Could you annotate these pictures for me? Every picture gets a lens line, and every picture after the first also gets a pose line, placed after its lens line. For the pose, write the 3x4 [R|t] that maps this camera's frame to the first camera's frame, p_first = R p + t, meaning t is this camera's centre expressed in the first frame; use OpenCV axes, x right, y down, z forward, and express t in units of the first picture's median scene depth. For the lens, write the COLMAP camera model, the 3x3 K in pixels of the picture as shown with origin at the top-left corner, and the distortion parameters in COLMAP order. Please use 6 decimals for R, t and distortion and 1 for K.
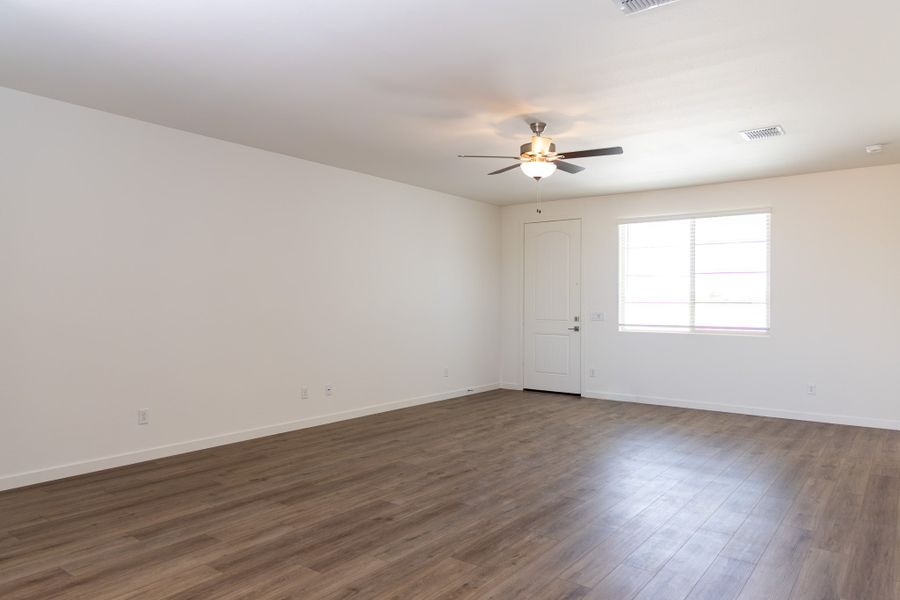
lens RADIAL K [[613.1, 0, 466.6], [0, 613.1, 315.2], [0, 0, 1]] dist [0.009071, -0.005322]
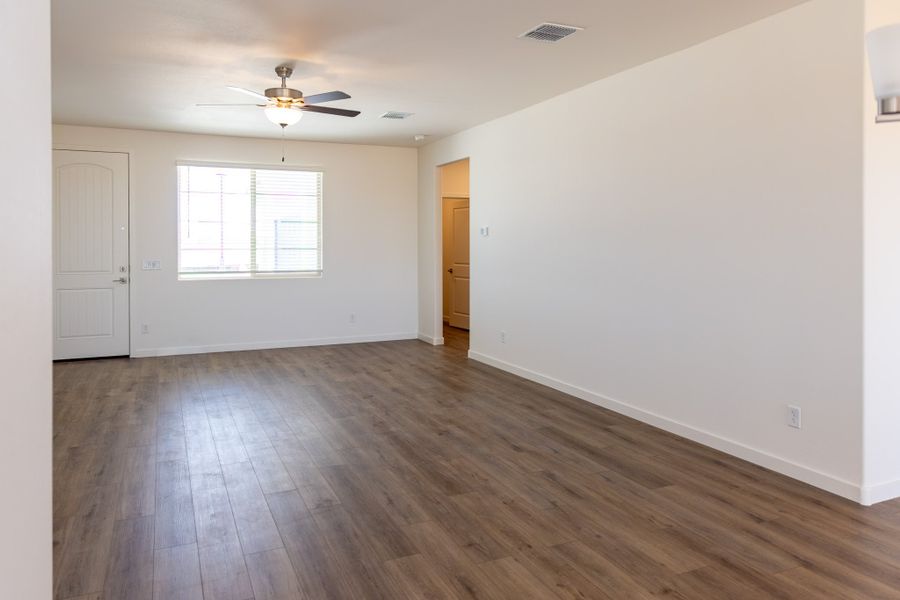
lens RADIAL K [[620.9, 0, 446.9], [0, 620.9, 259.9], [0, 0, 1]] dist [0.008424, -0.004274]
pose [[0.493306, -0.028557, 0.869387, -0.424627], [0.020974, 0.999561, 0.020932, -0.018485], [-0.869603, 0.007909, 0.493688, 0.204735]]
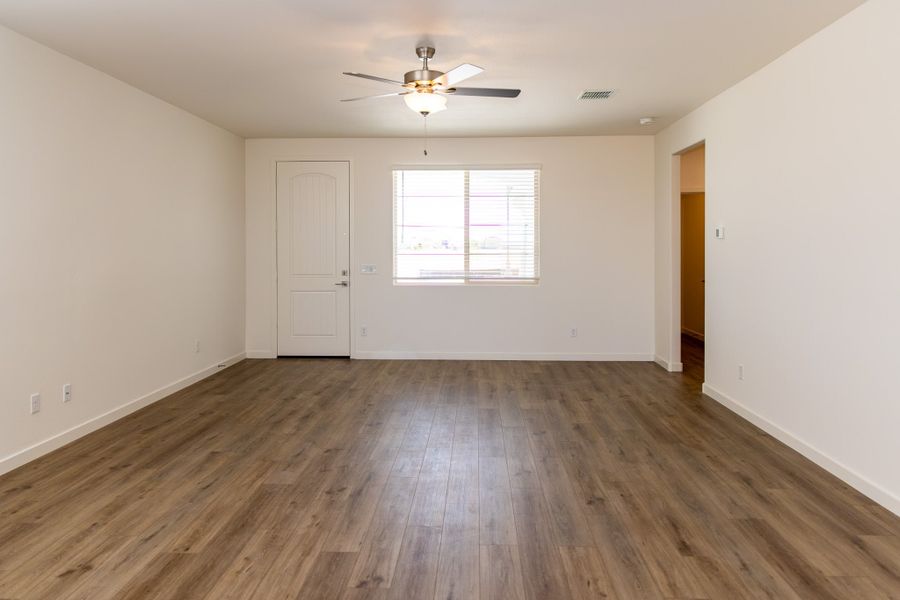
lens RADIAL K [[620.9, 0, 456.4], [0, 620.9, 261.1], [0, 0, 1]] dist [0.008424, -0.004274]
pose [[0.829750, -0.017549, 0.557860, -0.227465], [0.016236, 0.999842, 0.007303, -0.017880], [-0.557900, 0.002998, 0.829903, 0.185463]]
